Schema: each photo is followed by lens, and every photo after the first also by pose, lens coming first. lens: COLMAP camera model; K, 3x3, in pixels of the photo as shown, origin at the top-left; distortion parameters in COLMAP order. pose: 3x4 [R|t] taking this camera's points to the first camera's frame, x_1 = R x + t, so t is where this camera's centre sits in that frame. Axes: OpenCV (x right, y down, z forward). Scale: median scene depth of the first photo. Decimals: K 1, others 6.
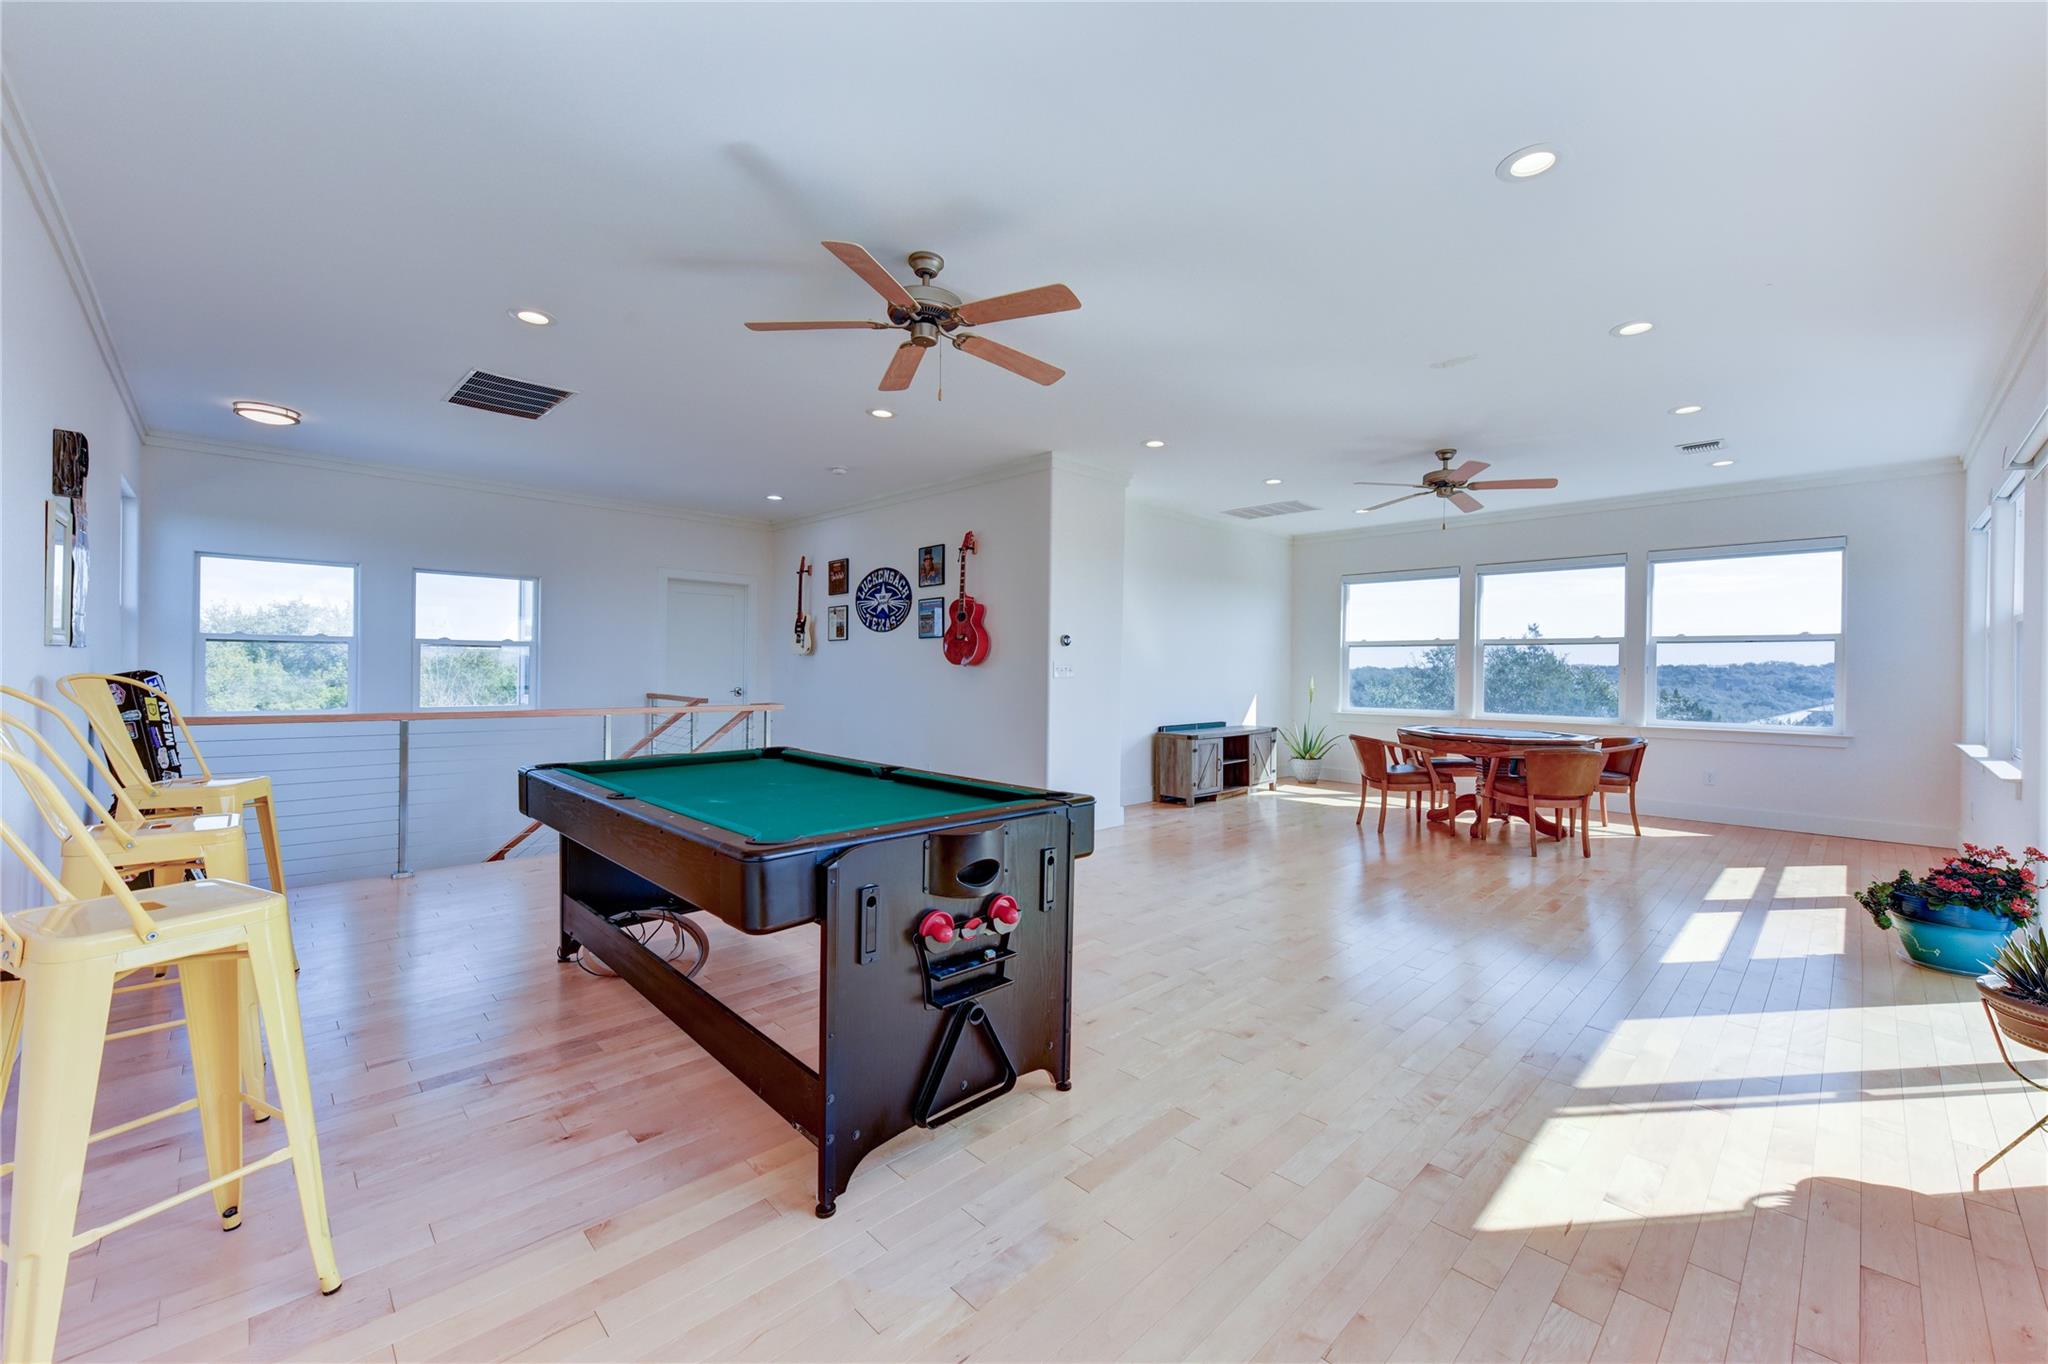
lens RADIAL K [[802.4, 0, 1048.0], [0, 802.4, 671.7], [0, 0, 1]] dist [0.000713, 0.000116]
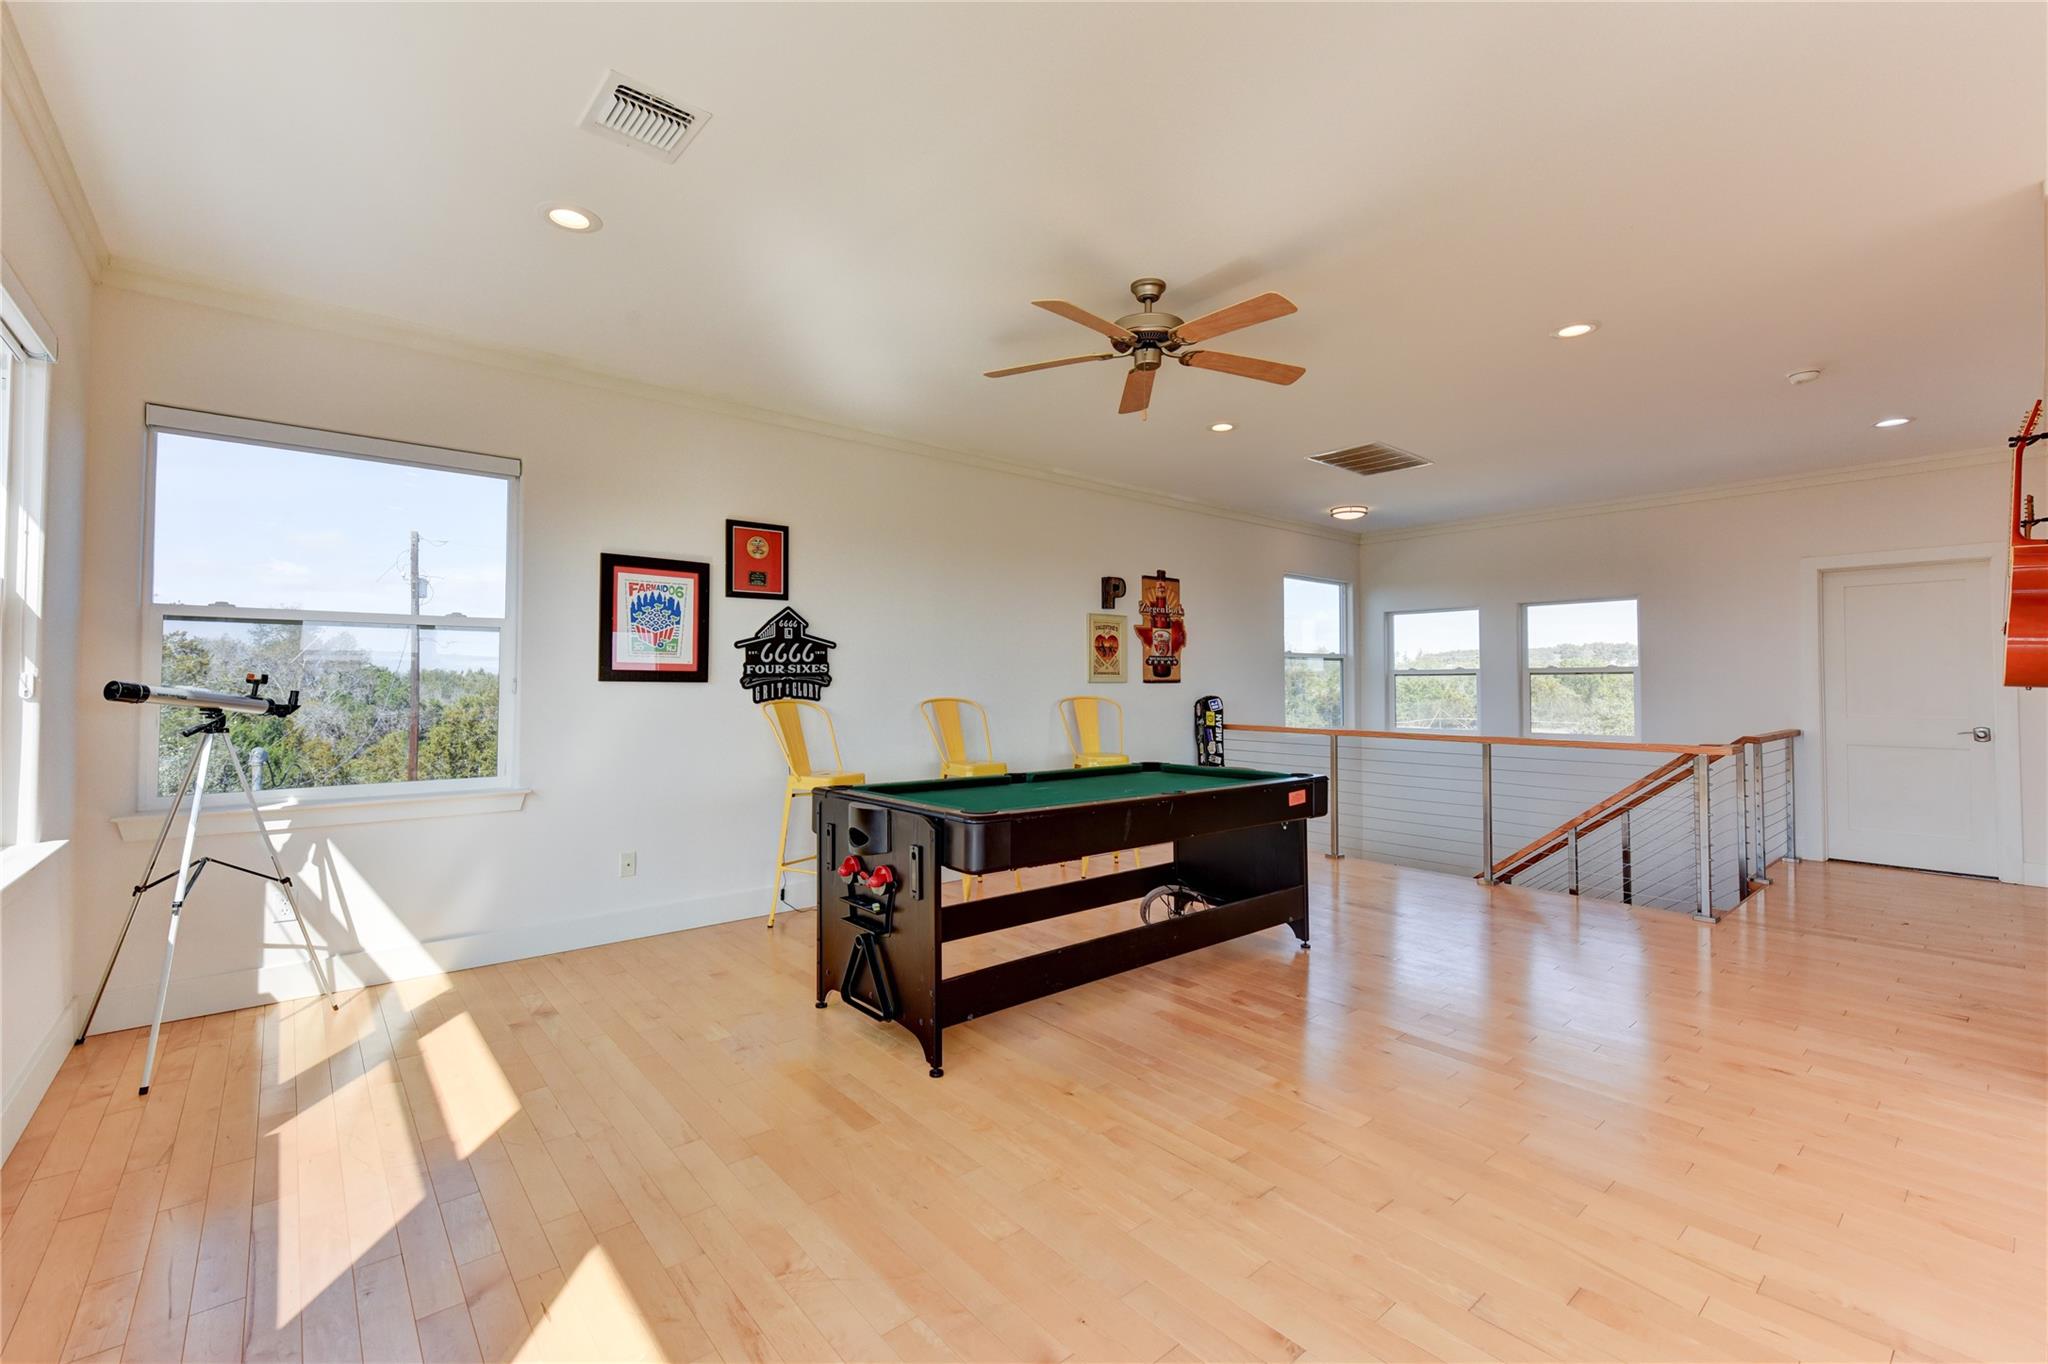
lens RADIAL K [[865.9, 0, 1024.0], [0, 865.9, 682.0], [0, 0, 1]] dist [0.001643, 0.000098]
pose [[-0.075320, -0.019959, -0.996960, 1.111144], [-0.004887, 0.999795, -0.019646, 0.010047], [0.997147, 0.003392, -0.075402, 1.126614]]
